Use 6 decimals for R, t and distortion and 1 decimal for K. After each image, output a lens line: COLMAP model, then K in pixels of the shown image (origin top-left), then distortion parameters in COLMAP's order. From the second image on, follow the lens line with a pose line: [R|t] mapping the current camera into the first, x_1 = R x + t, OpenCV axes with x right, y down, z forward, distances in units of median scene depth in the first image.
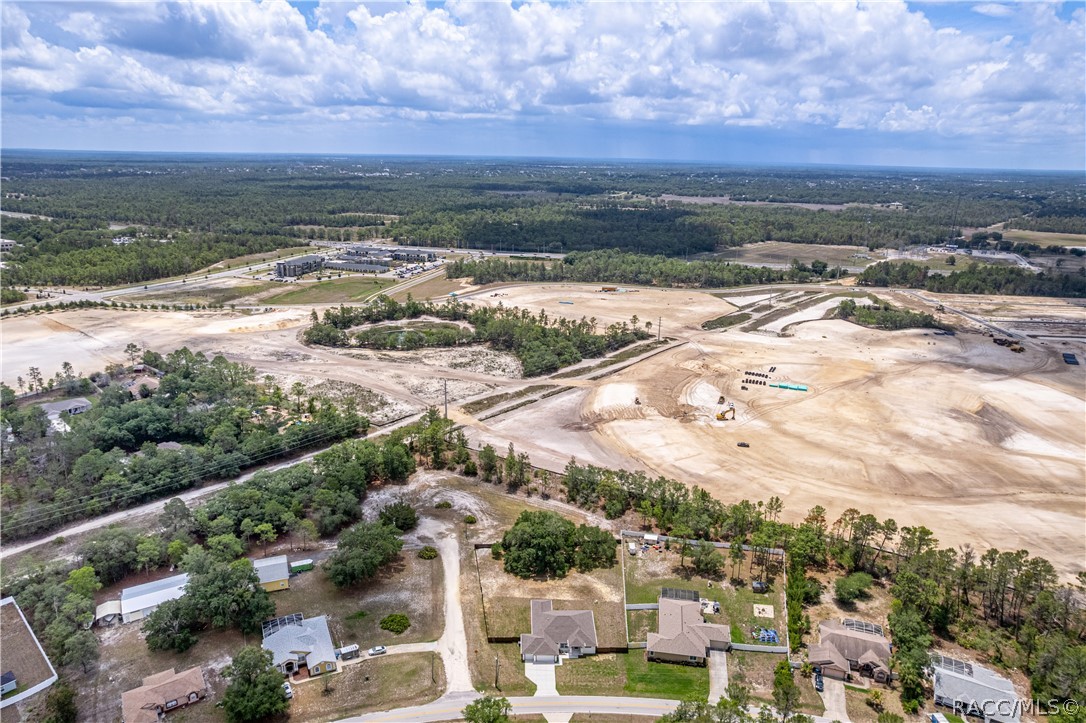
lens RADIAL K [[696.1, 0, 540.3], [0, 696.1, 360.7], [0, 0, 1]] dist [-0.079049, 0.071412]
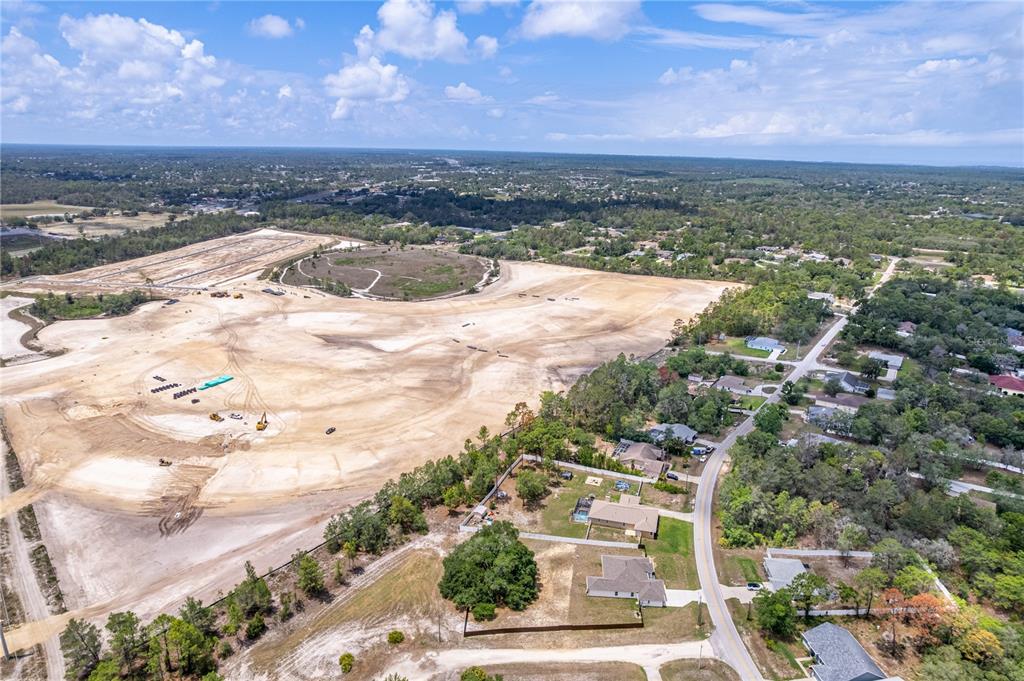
lens RADIAL K [[656.4, 0, 509.5], [0, 656.4, 339.7], [0, 0, 1]] dist [-0.079049, 0.071412]
pose [[0.109991, -0.299280, 0.947805, -0.764958], [0.274813, 0.925573, 0.260368, -0.251923], [-0.955186, 0.231831, 0.184051, 0.795998]]
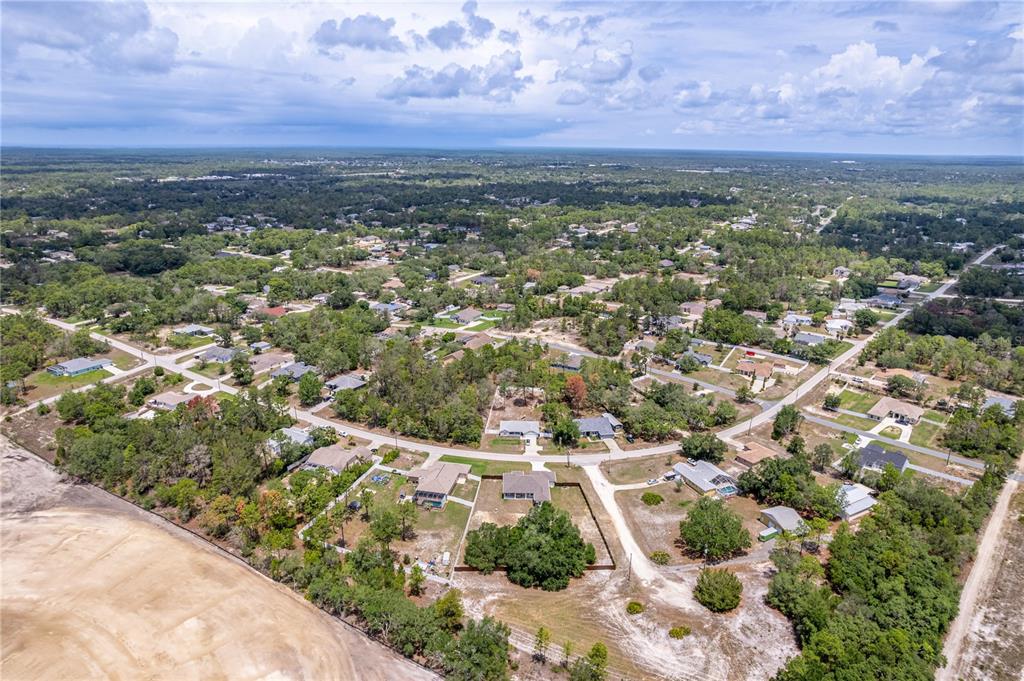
lens RADIAL K [[656.4, 0, 509.5], [0, 656.4, 339.7], [0, 0, 1]] dist [-0.079049, 0.071412]
pose [[-0.999007, -0.039512, 0.020590, 0.044461], [-0.021243, 0.828607, 0.559428, -0.509718], [-0.039165, 0.558435, -0.828623, 1.695471]]
